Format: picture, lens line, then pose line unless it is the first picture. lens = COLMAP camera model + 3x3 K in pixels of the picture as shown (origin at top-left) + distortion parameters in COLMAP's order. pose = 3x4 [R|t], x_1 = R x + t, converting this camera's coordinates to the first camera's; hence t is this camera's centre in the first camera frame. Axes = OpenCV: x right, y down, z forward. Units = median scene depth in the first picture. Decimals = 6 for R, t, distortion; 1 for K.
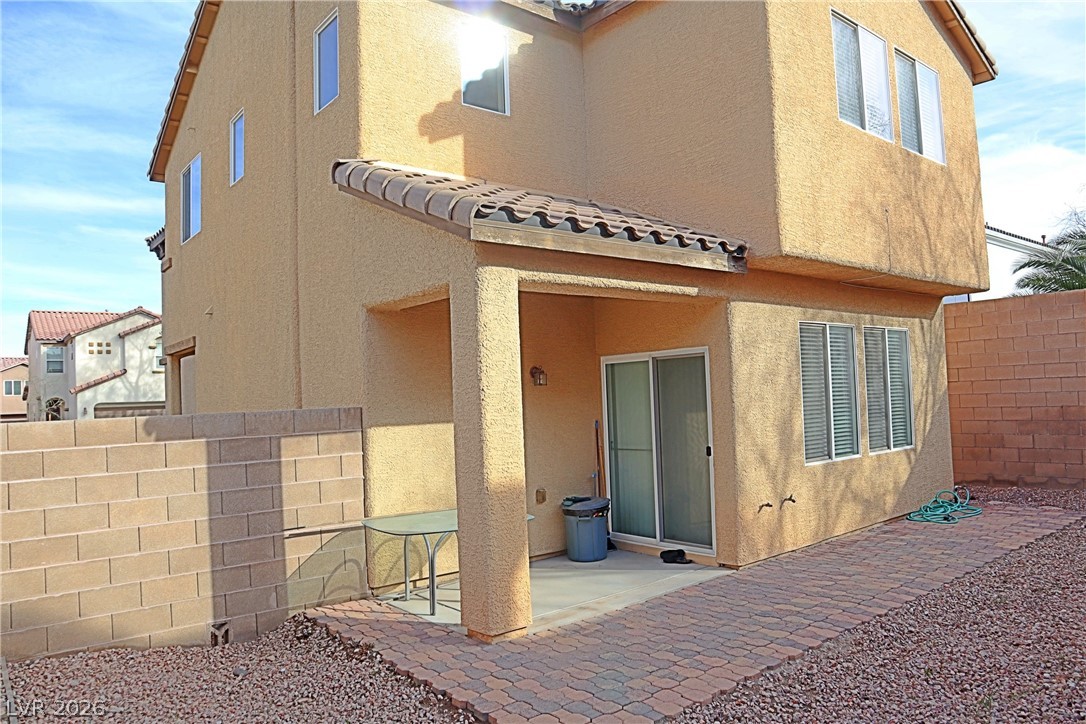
lens RADIAL K [[760.3, 0, 547.3], [0, 760.3, 365.0], [0, 0, 1]] dist [-0.127437, 0.088294]
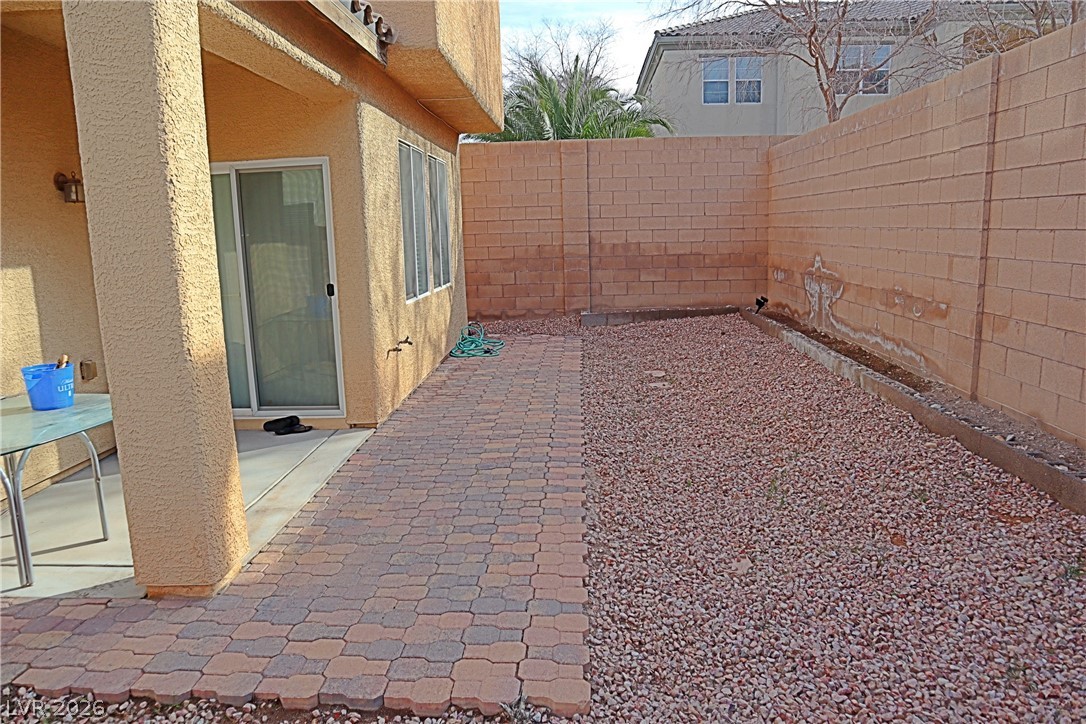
lens RADIAL K [[760.3, 0, 547.3], [0, 760.3, 365.0], [0, 0, 1]] dist [-0.127437, 0.088294]
pose [[0.664150, -0.112660, 0.739062, -0.283100], [-0.028649, 0.984019, 0.175745, 0.055334], [-0.747050, -0.137895, 0.650309, 0.358851]]
